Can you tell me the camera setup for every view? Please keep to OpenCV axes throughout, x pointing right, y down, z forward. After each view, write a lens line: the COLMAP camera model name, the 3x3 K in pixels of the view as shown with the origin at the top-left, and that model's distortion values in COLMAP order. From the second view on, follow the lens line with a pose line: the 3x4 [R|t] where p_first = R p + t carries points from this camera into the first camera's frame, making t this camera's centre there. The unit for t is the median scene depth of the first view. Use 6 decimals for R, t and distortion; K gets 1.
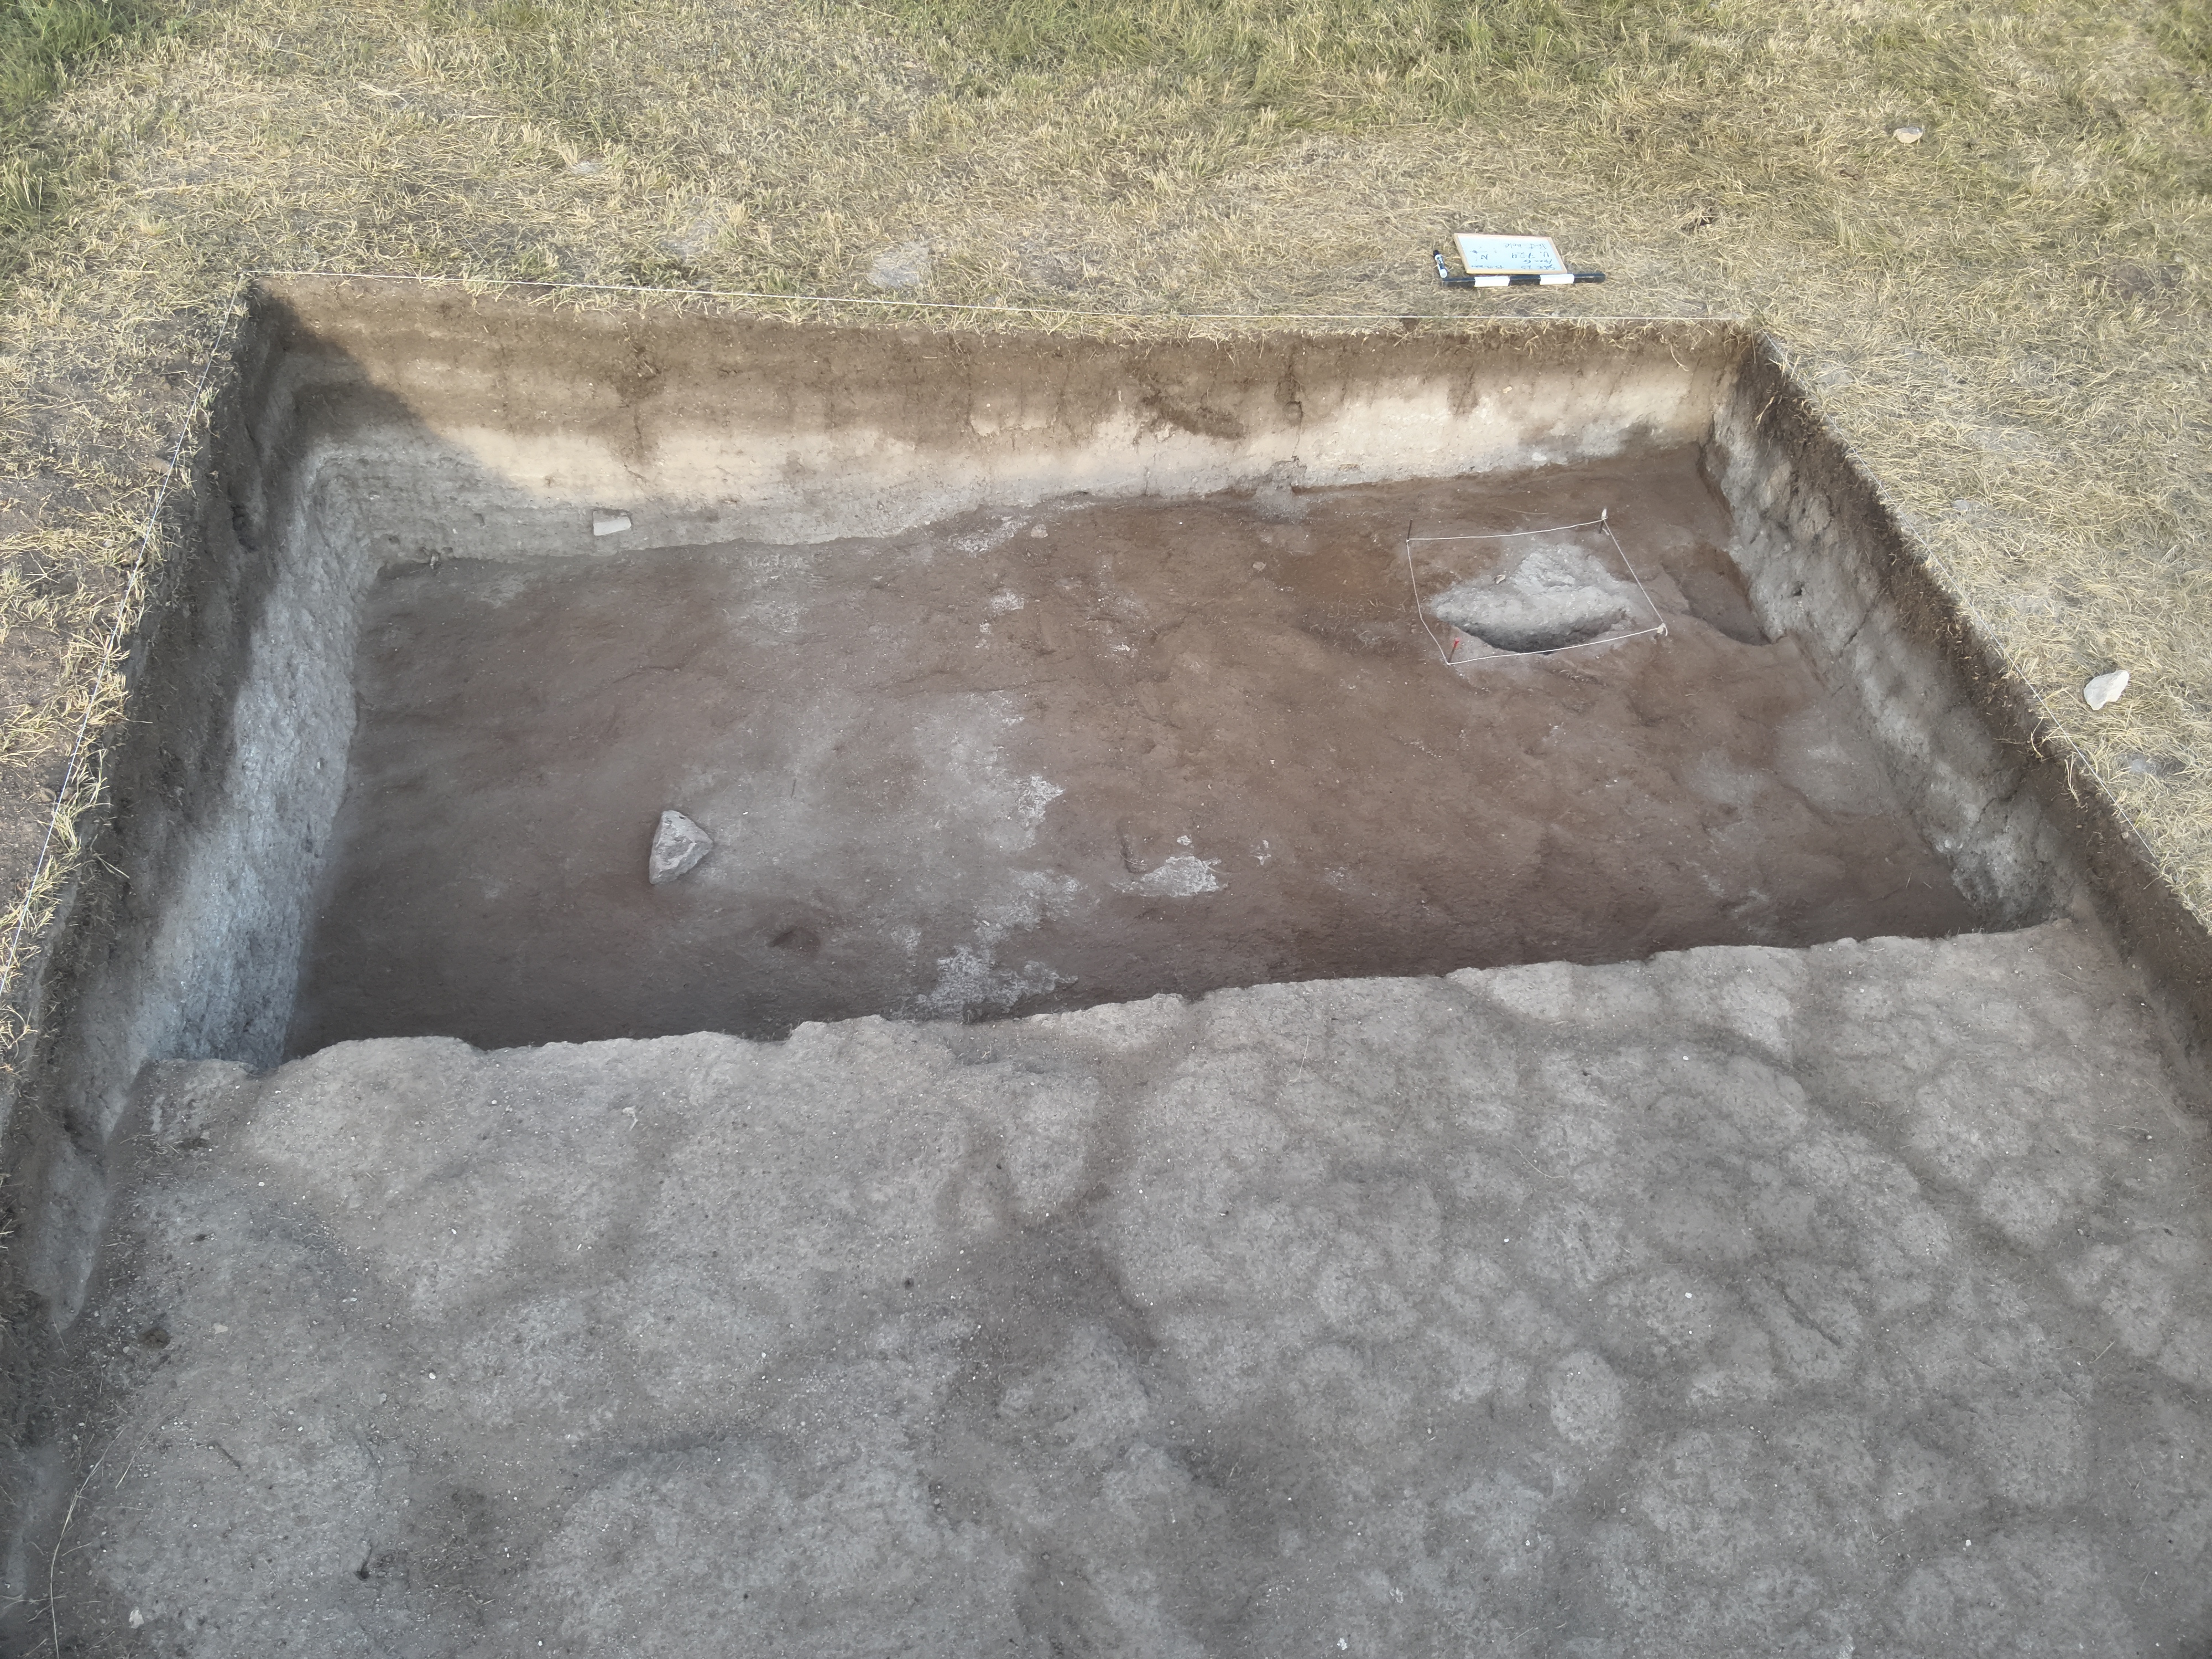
lens RADIAL K [[1622.5, 0, 1092.9], [0, 1622.5, 832.2], [0, 0, 1]] dist [0.243177, -0.459323]
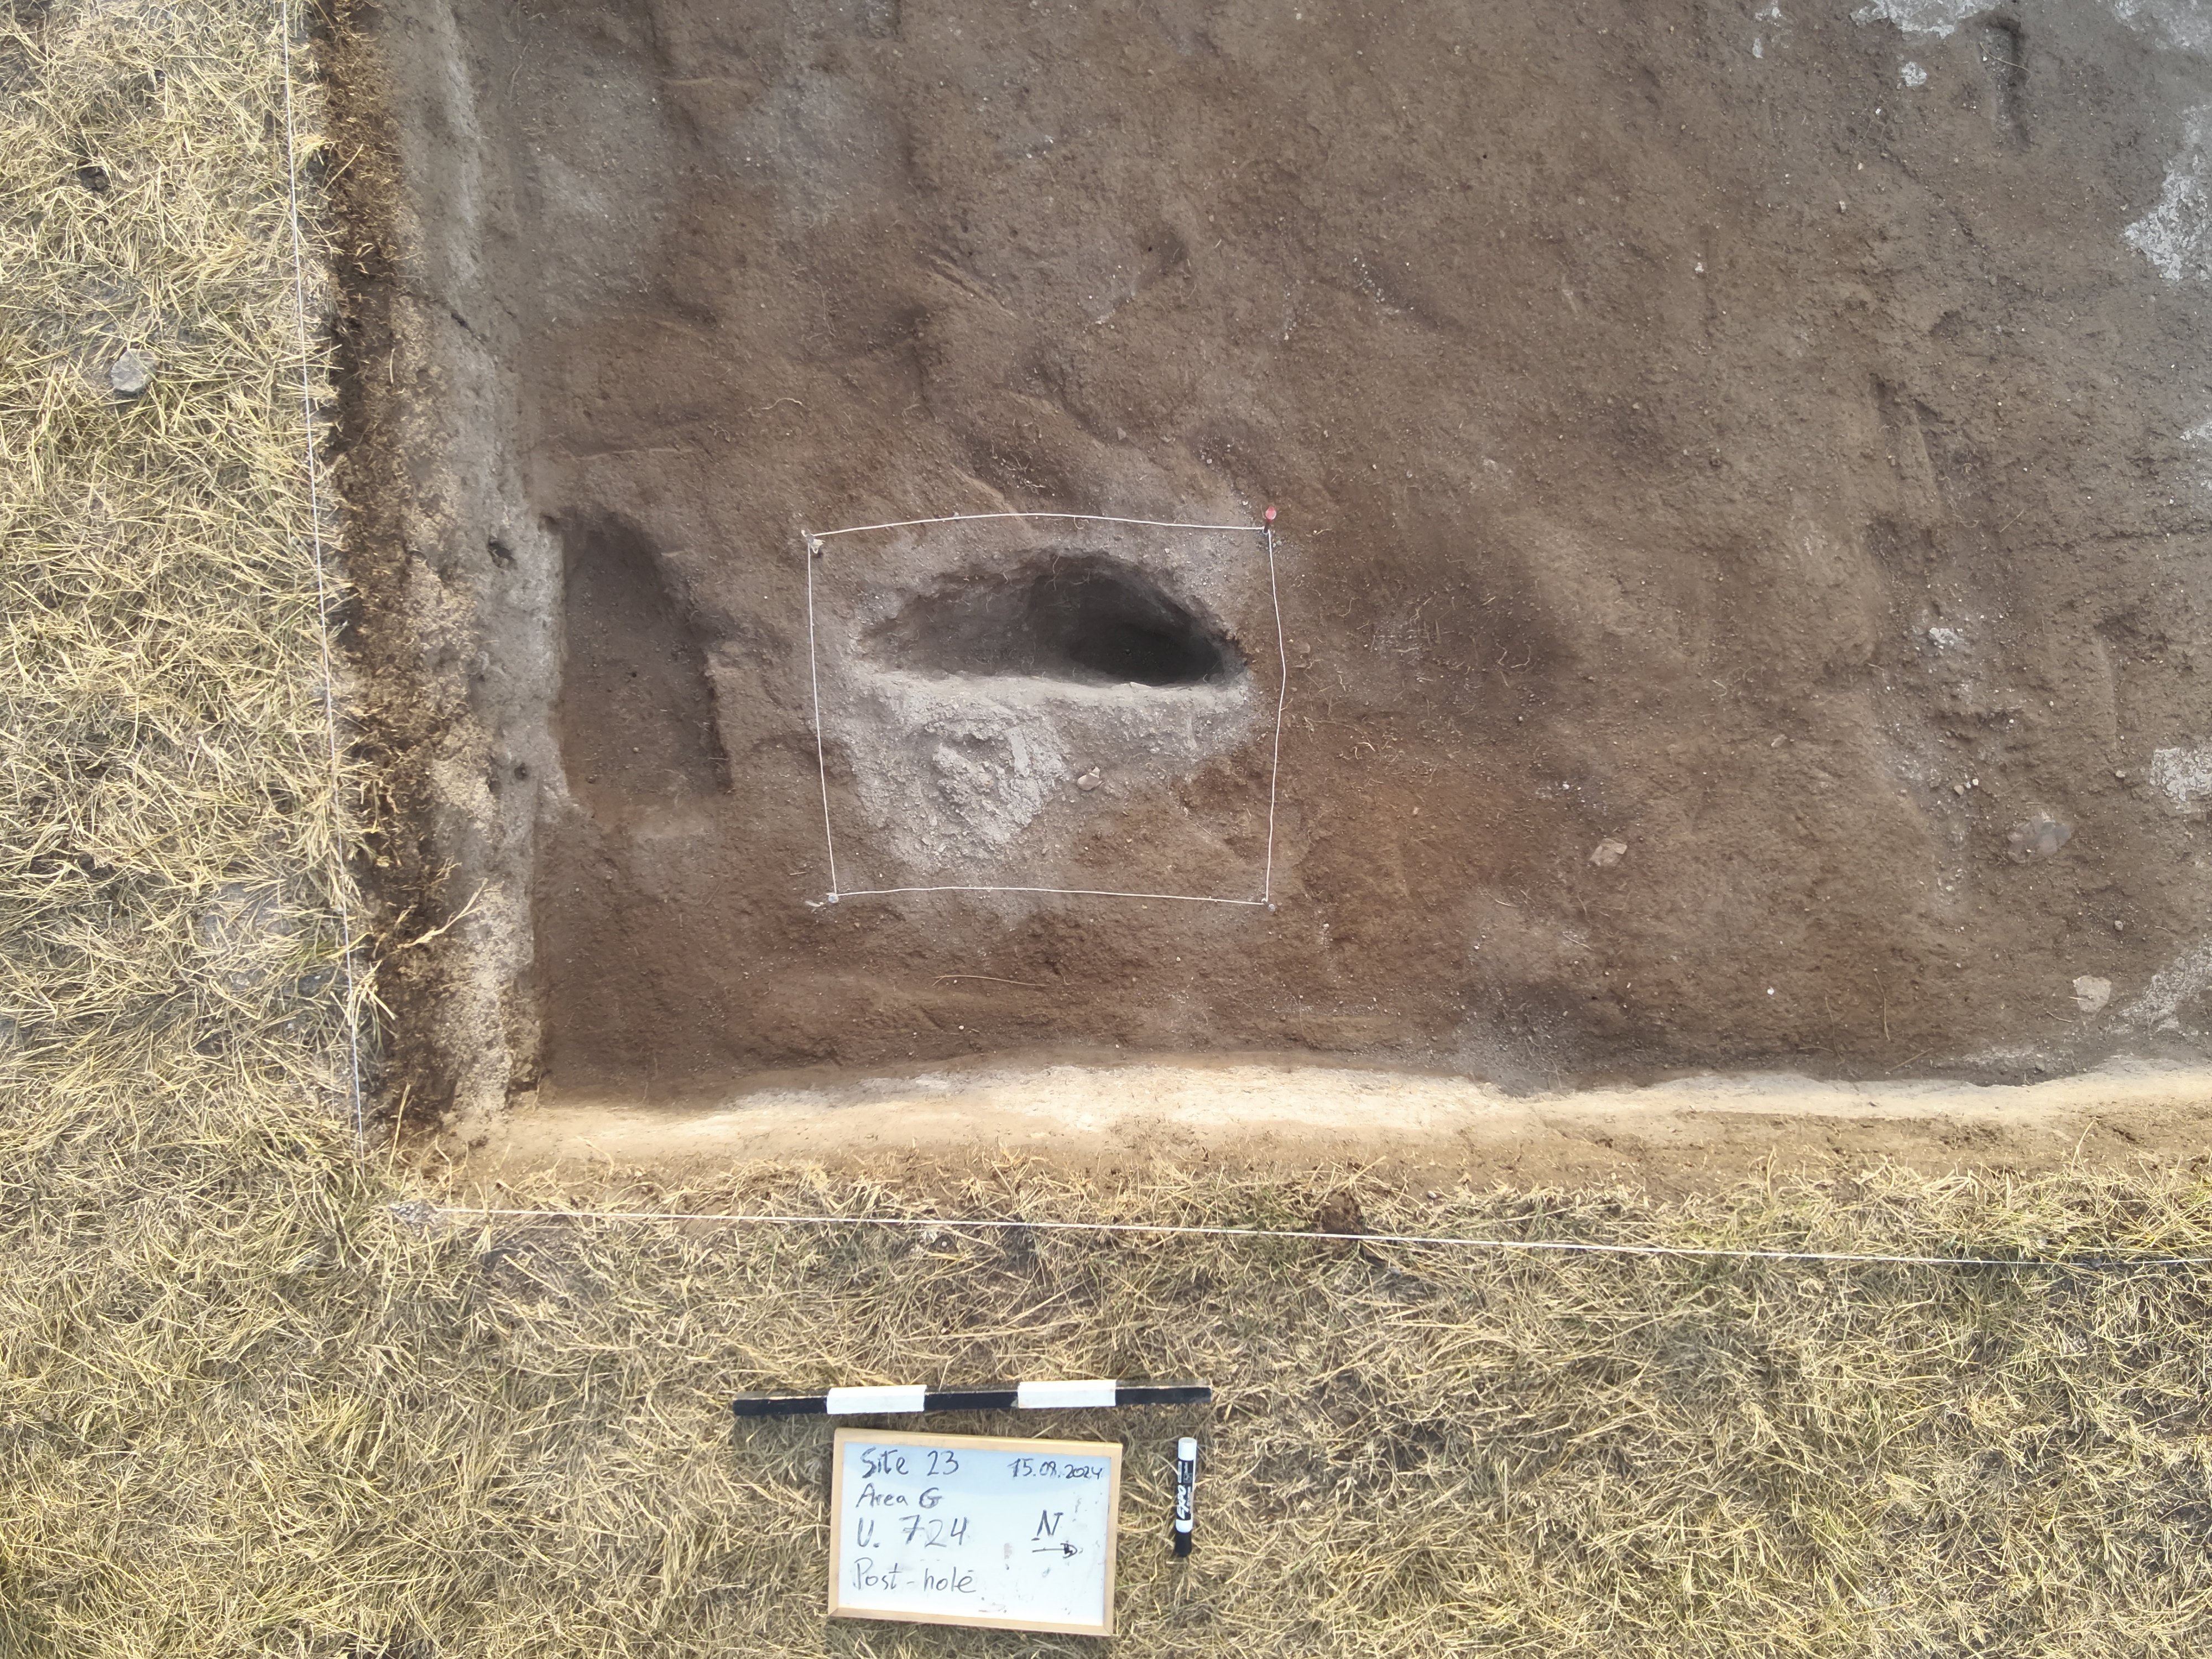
lens RADIAL K [[1726.9, 0, 1149.3], [0, 1726.9, 828.8], [0, 0, 1]] dist [0.133184, -0.242844]
pose [[-0.992198, -0.114763, -0.048711, 0.263025], [0.063441, -0.801096, 0.595164, -0.472246], [-0.107325, 0.587431, 0.802126, 0.646268]]
